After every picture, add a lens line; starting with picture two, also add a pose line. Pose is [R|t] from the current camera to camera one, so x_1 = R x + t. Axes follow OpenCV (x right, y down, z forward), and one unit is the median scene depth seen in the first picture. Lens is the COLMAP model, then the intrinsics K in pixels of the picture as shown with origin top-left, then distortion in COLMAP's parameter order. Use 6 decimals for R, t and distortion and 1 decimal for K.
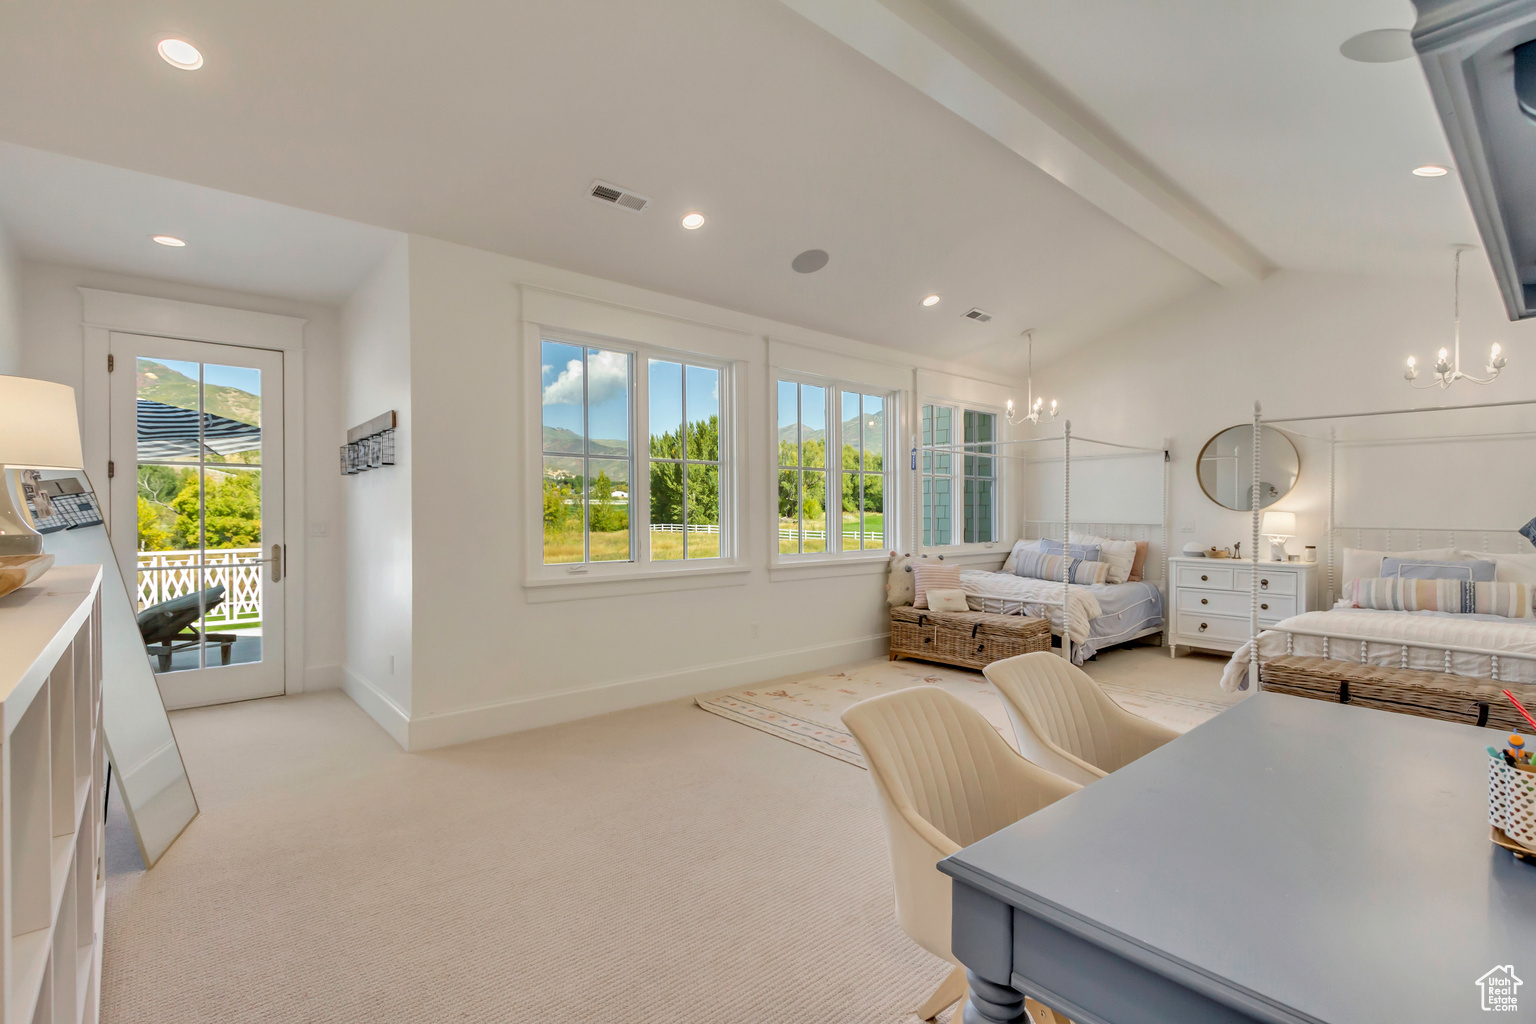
lens RADIAL K [[701.3, 0, 778.8], [0, 701.3, 514.6], [0, 0, 1]] dist [-0.014903, -0.000876]
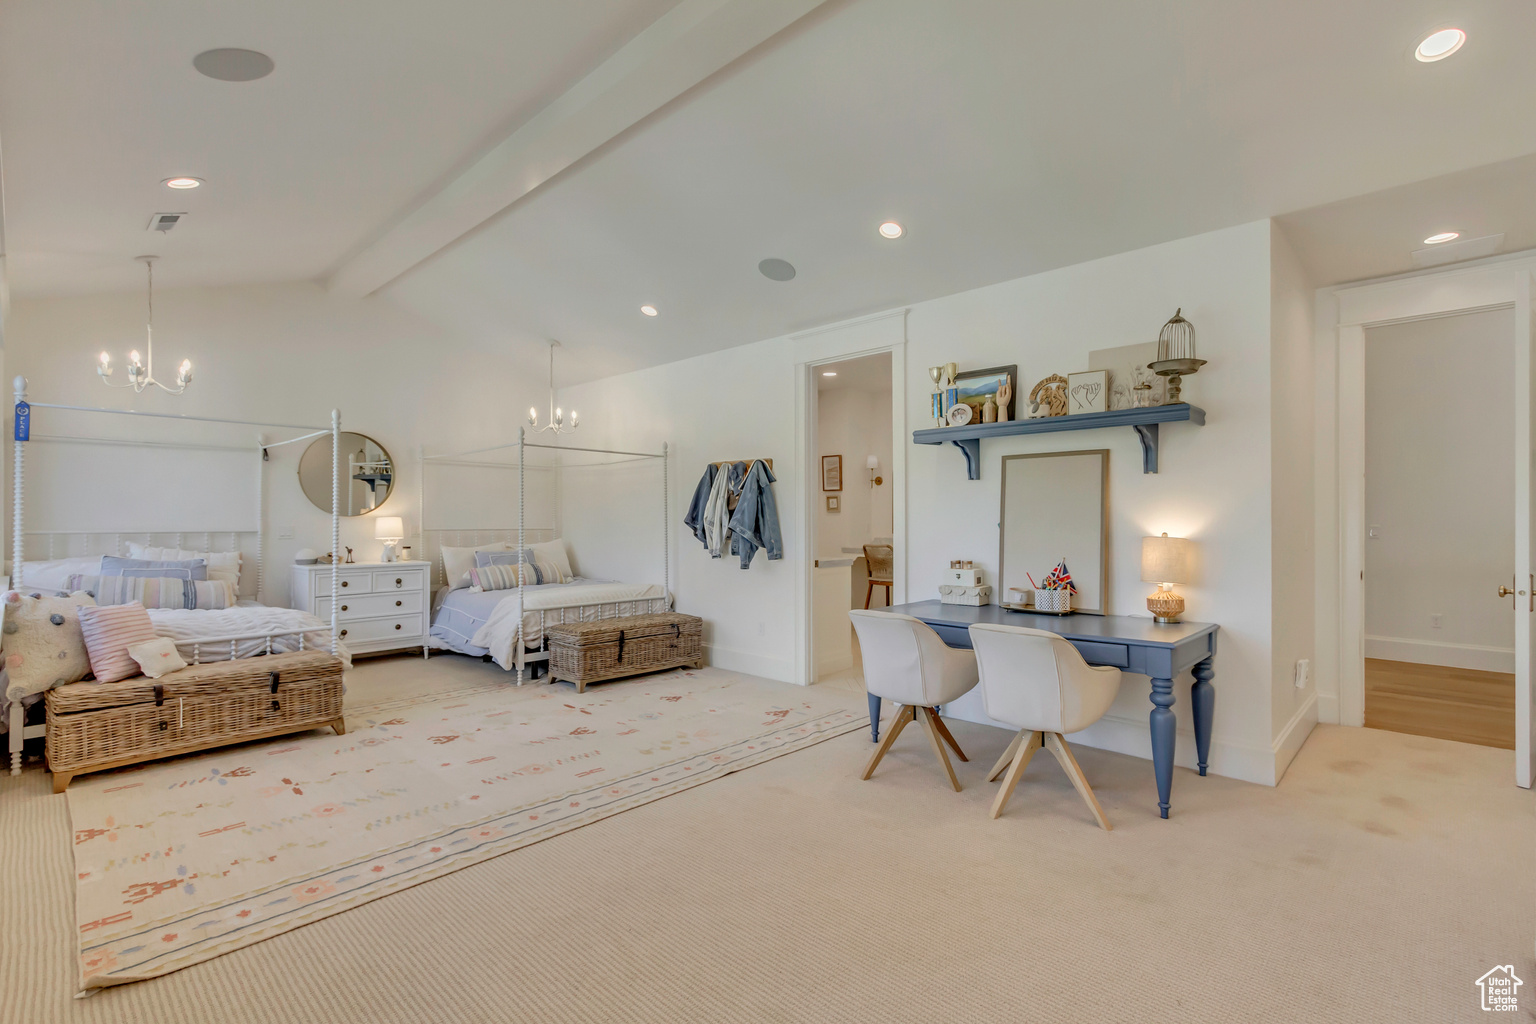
lens RADIAL K [[701.3, 0, 777.6], [0, 701.3, 509.8], [0, 0, 1]] dist [-0.014903, -0.000876]
pose [[-0.104775, 0.006317, 0.994476, -0.462199], [0.000657, 0.999980, -0.006283, -0.006970], [-0.994496, -0.000005, -0.104778, 0.534320]]
